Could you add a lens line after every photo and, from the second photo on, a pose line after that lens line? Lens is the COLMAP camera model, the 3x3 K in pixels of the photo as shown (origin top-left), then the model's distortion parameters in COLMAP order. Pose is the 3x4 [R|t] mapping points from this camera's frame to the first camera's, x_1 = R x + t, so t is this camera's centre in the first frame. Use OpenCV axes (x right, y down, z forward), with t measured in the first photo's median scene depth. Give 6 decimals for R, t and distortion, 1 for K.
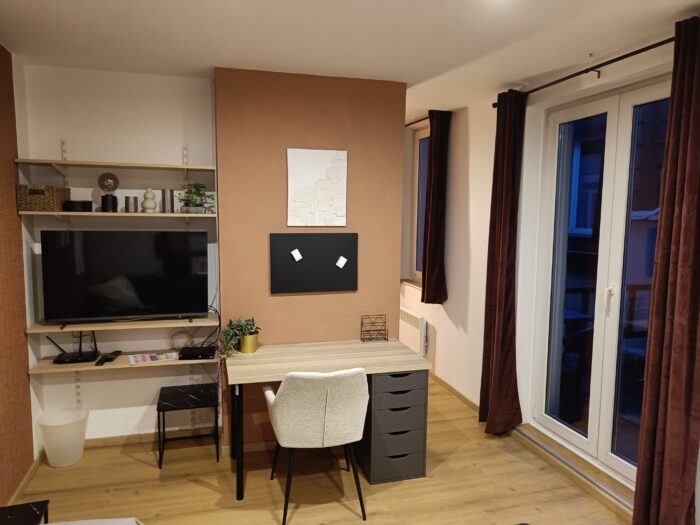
lens RADIAL K [[491.7, 0, 350.0], [0, 491.7, 262.5], [0, 0, 1]] dist [-0.008870, -0.000654]
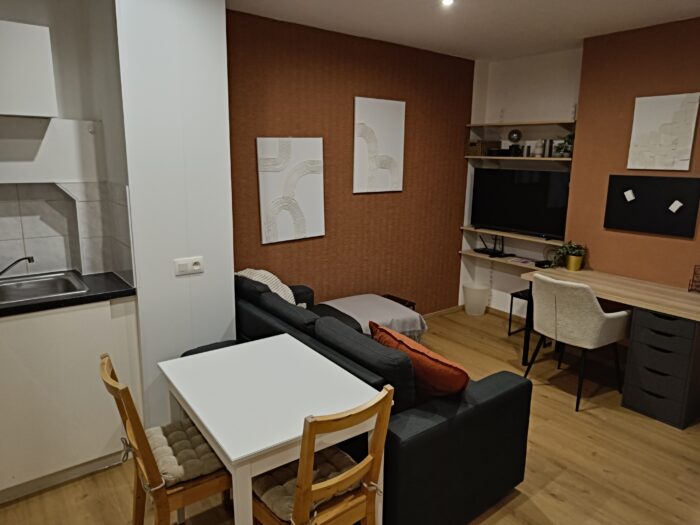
lens RADIAL K [[491.7, 0, 350.0], [0, 491.7, 262.5], [0, 0, 1]] dist [-0.008870, -0.000654]
pose [[0.357014, 0.189660, -0.914642, 0.726283], [-0.104826, 0.981120, 0.162528, 0.019979], [0.928199, 0.037854, 0.370154, 0.012299]]
